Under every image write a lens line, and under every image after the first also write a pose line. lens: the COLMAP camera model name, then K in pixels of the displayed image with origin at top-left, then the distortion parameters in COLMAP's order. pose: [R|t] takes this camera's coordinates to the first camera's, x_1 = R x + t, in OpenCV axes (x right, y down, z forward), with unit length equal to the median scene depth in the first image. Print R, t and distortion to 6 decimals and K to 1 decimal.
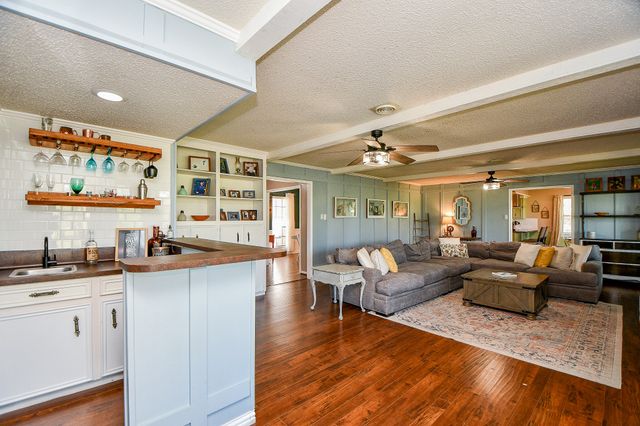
lens RADIAL K [[288.4, 0, 319.0], [0, 288.4, 214.1], [0, 0, 1]] dist [-0.010518, -0.006894]
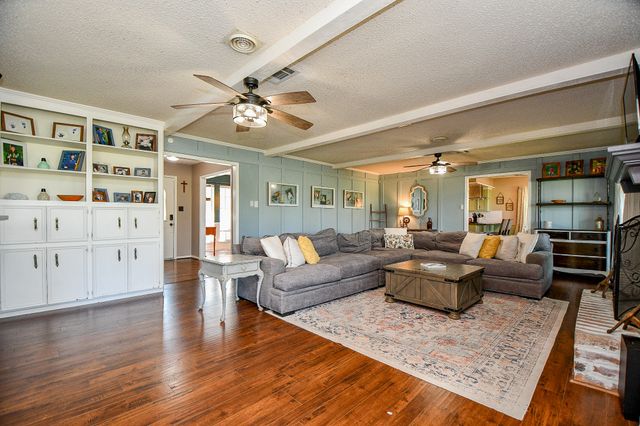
lens RADIAL K [[288.4, 0, 315.6], [0, 288.4, 217.2], [0, 0, 1]] dist [-0.010518, -0.006894]
pose [[0.999387, 0.003023, 0.034870, 0.239140], [-0.003676, 0.999819, 0.018684, 0.046065], [-0.034807, -0.018801, 0.999217, 0.141200]]
